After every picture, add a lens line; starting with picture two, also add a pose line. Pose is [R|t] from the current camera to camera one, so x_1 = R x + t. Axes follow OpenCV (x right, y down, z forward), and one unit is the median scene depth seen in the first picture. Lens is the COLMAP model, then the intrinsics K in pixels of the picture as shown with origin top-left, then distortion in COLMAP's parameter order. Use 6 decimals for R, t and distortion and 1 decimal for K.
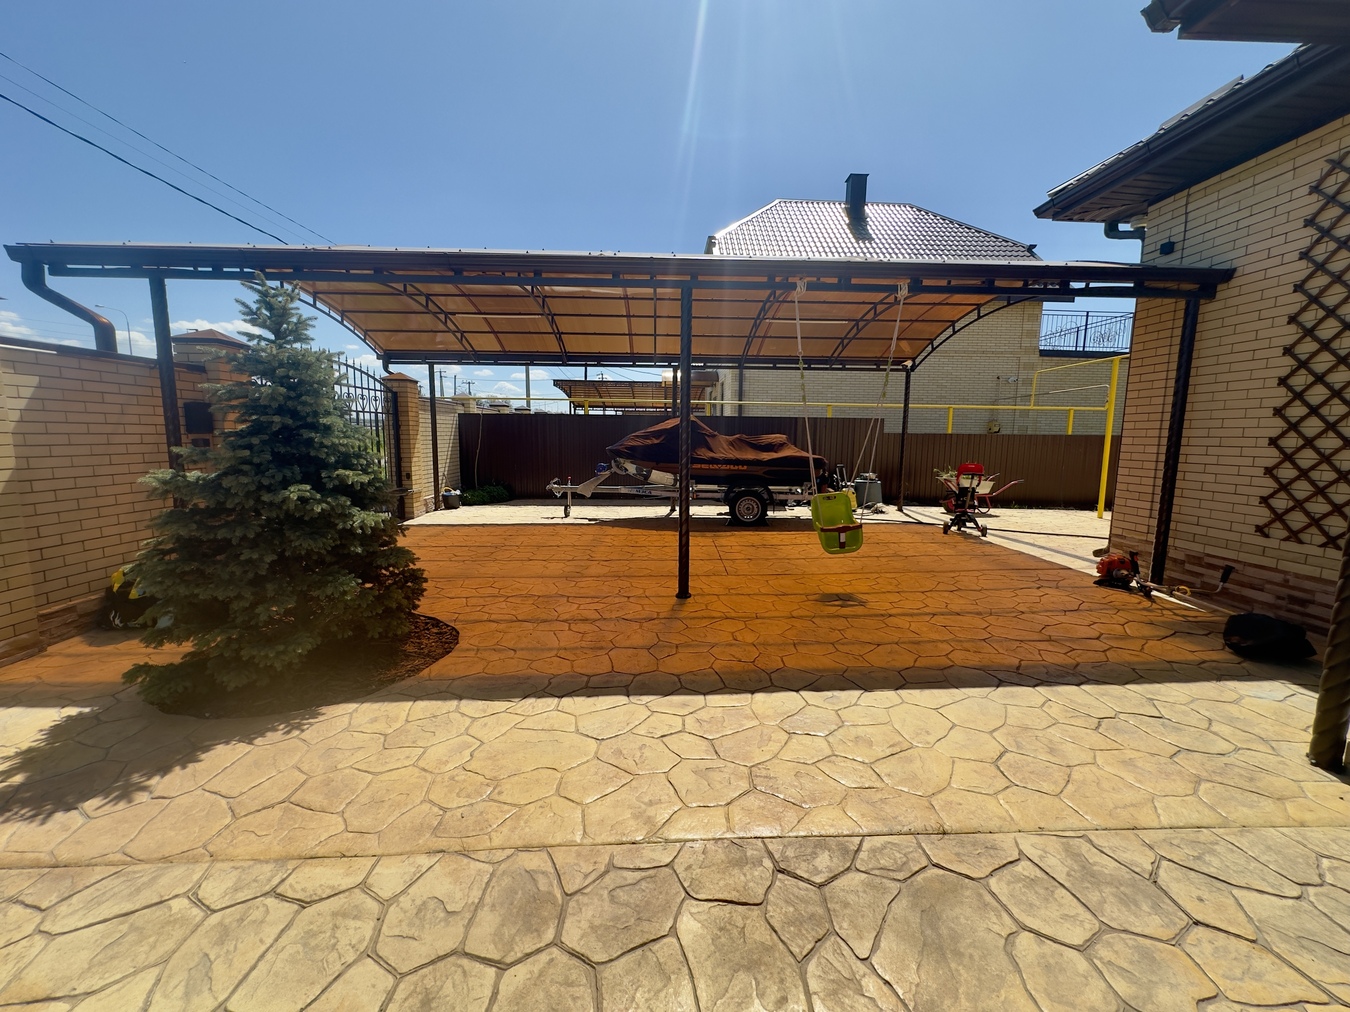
lens RADIAL K [[538.1, 0, 672.7], [0, 538.1, 501.7], [0, 0, 1]] dist [-0.000586, 0.000193]
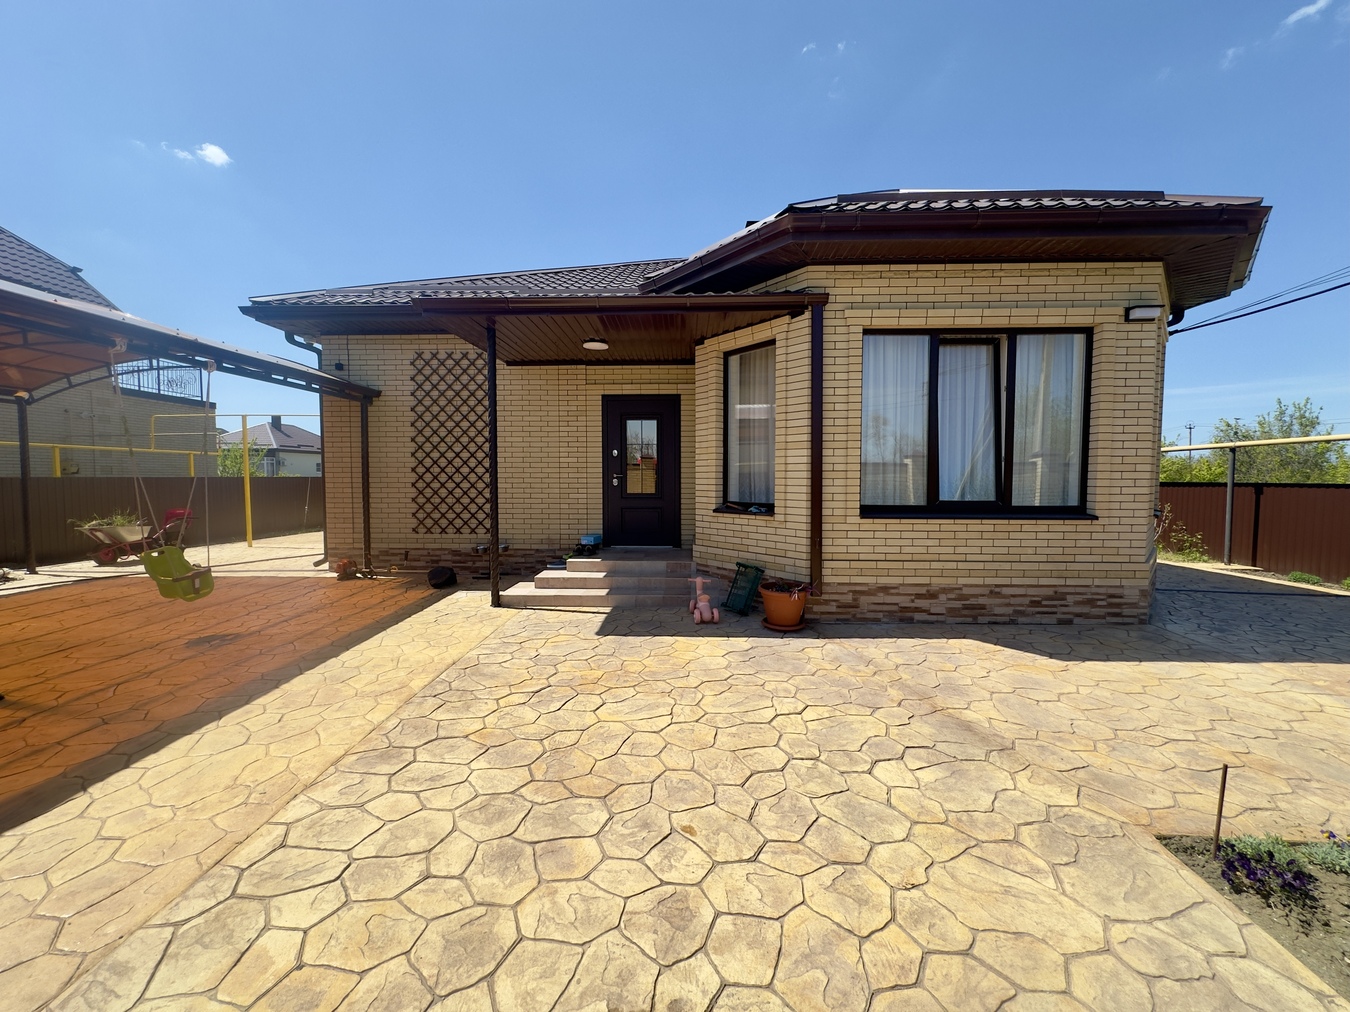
lens RADIAL K [[538.1, 0, 672.7], [0, 538.1, 501.7], [0, 0, 1]] dist [-0.000586, 0.000193]
pose [[0.072244, -0.058580, 0.995665, -0.798709], [0.122485, 0.991239, 0.049433, -0.032395], [-0.989837, 0.118383, 0.078786, -0.088903]]
